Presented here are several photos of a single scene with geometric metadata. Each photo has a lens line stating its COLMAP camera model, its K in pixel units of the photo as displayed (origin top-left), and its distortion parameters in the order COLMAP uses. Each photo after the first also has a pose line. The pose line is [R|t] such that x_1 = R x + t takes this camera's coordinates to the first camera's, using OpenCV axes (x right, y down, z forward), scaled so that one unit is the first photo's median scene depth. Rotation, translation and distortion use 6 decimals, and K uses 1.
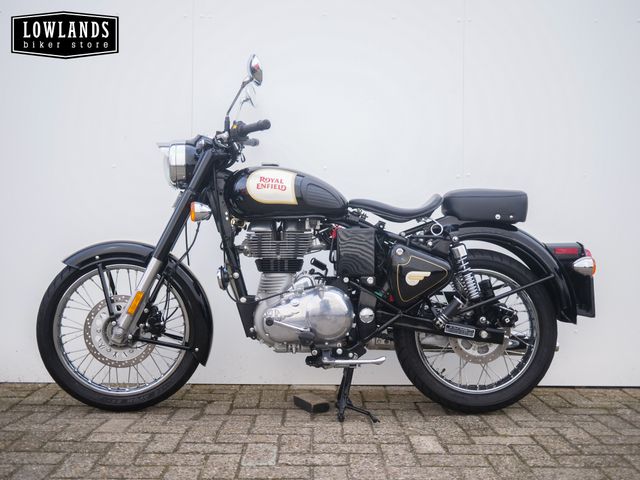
lens RADIAL K [[740.1, 0, 320.0], [0, 740.1, 240.0], [0, 0, 1]] dist [-0.028413, 0.026175]
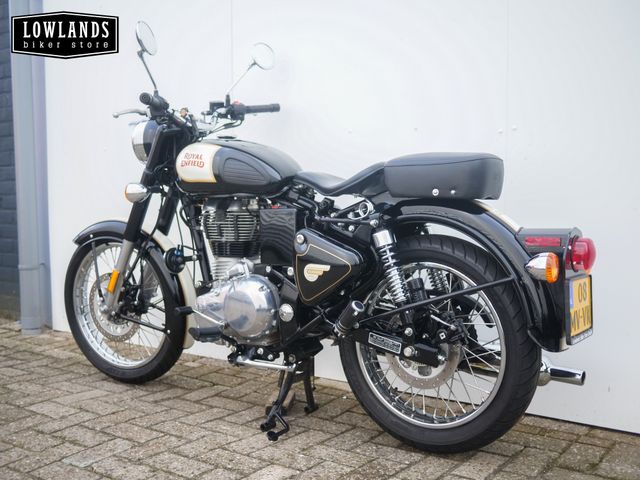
lens RADIAL K [[740.1, 0, 320.0], [0, 740.1, 240.0], [0, 0, 1]] dist [-0.028413, 0.026175]
pose [[0.798594, 0.026331, -0.601294, 0.586771], [0.017211, 0.997635, 0.066545, -0.034921], [0.601624, -0.063491, 0.796252, 0.352955]]
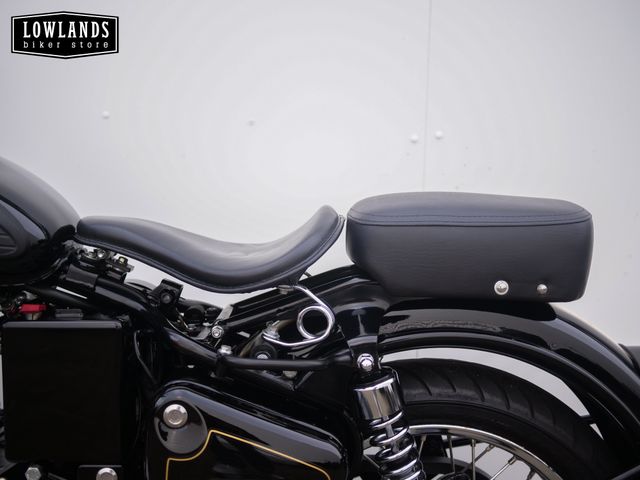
lens RADIAL K [[740.1, 0, 320.0], [0, 740.1, 240.0], [0, 0, 1]] dist [-0.028413, 0.026175]
pose [[0.999811, 0.017594, -0.008214, 0.162446], [-0.016642, 0.994408, 0.104283, -0.085276], [0.010003, -0.104127, 0.994514, 0.675076]]
